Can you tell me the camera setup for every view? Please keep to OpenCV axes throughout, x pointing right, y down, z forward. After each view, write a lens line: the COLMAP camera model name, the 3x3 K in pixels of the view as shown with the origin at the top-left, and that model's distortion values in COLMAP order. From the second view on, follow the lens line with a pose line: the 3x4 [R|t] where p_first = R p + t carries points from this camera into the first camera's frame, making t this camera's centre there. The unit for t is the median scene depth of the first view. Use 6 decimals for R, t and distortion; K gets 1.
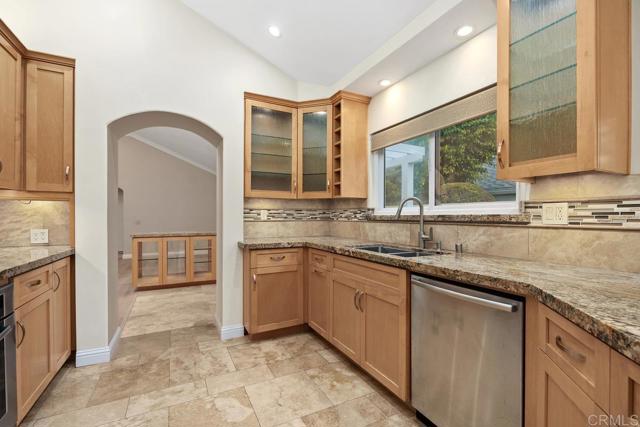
lens RADIAL K [[293.2, 0, 320.5], [0, 293.2, 214.4], [0, 0, 1]] dist [-0.001219, -0.000146]
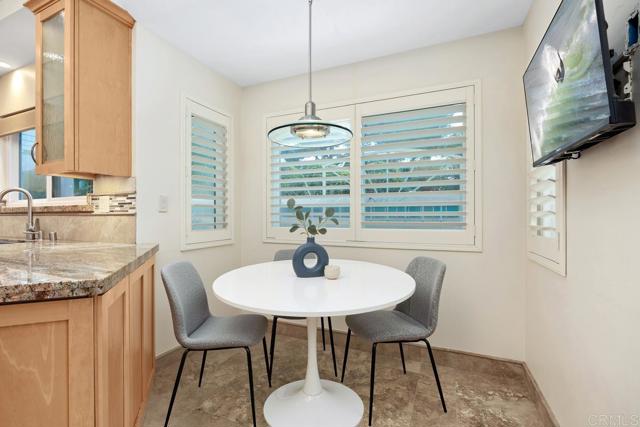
lens RADIAL K [[298.8, 0, 319.4], [0, 298.8, 214.4], [0, 0, 1]] dist [-0.000454, 0.000068]
pose [[0.776267, -0.000984, 0.630403, 0.645001], [-0.000308, 0.999998, 0.001941, 0.036885], [-0.630404, -0.001701, 0.776265, -0.586988]]
